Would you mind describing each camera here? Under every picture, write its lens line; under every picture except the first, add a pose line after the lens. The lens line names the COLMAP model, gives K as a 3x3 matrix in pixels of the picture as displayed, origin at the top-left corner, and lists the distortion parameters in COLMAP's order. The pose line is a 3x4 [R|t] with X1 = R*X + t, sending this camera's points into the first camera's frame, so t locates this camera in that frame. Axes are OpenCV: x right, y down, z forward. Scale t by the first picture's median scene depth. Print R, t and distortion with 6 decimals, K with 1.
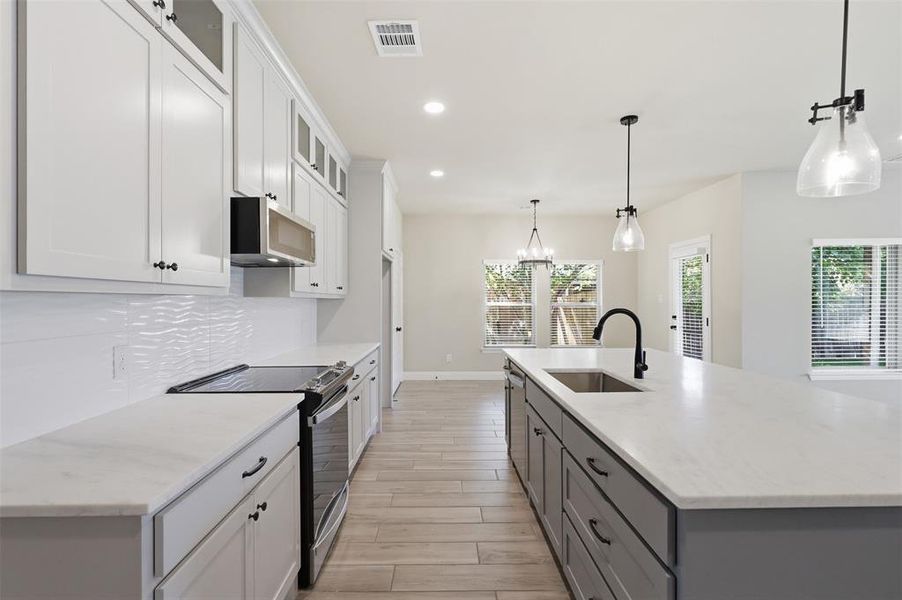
lens RADIAL K [[424.7, 0, 450.8], [0, 424.7, 302.7], [0, 0, 1]] dist [-0.000477, 0.000413]
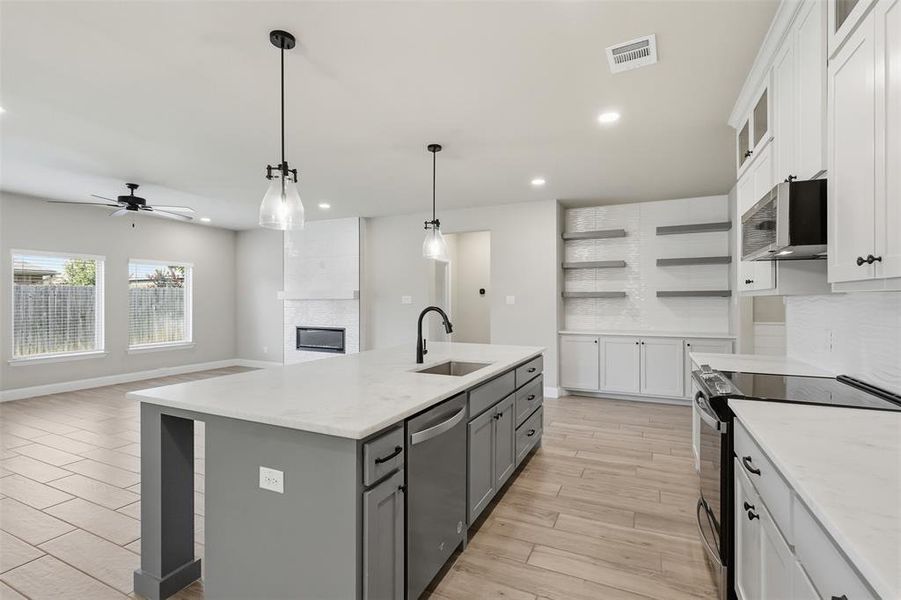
lens RADIAL K [[421.2, 0, 450.5], [0, 421.2, 300.0], [0, 0, 1]] dist [0.004073, 0.001185]
pose [[-0.897434, 0.002771, 0.441140, -0.131285], [0.005160, 0.999978, 0.004216, -0.008529], [-0.441119, 0.006060, -0.897428, 1.523972]]
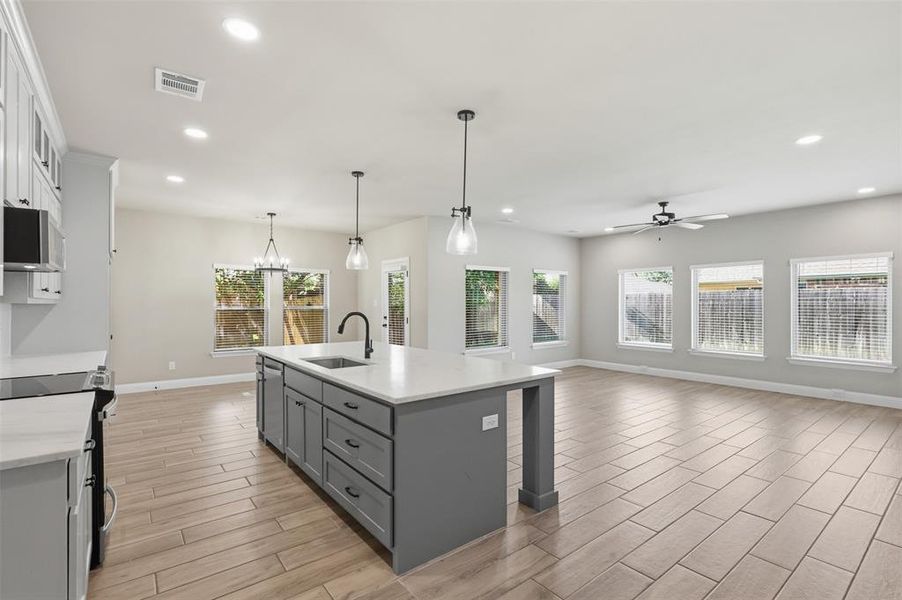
lens RADIAL K [[424.7, 0, 450.8], [0, 424.7, 302.7], [0, 0, 1]] dist [-0.000477, 0.000413]
pose [[0.799251, 0.002061, 0.600994, -0.166014], [0.001525, 0.999984, -0.005458, -0.007110], [-0.600995, 0.005279, 0.799235, -0.278701]]
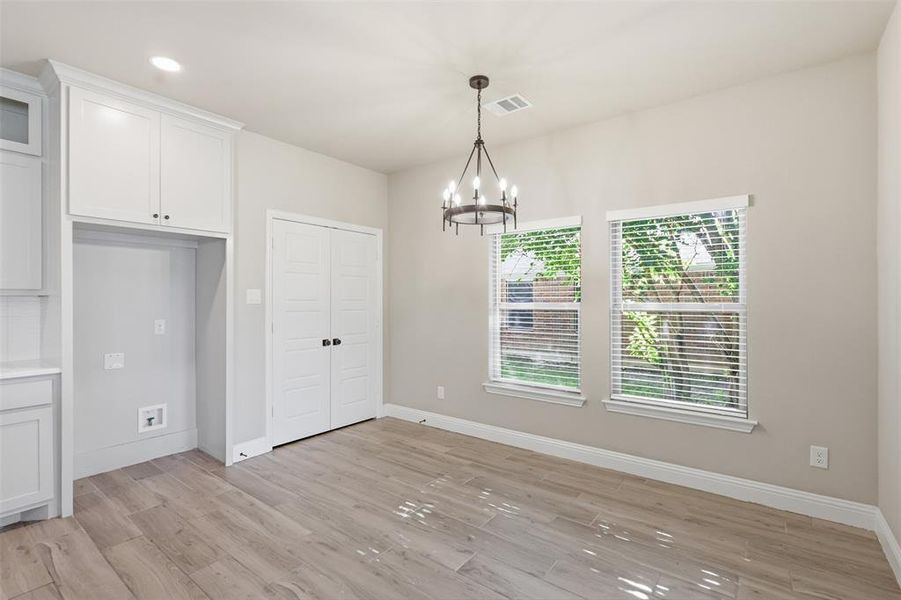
lens RADIAL K [[415.3, 0, 449.4], [0, 415.3, 297.3], [0, 0, 1]] dist [-0.000492, 0.000044]
pose [[0.776554, -0.005779, -0.630024, 0.842917], [-0.002423, 0.999923, -0.012158, -0.002530], [0.630046, 0.010968, 0.776480, 1.185216]]
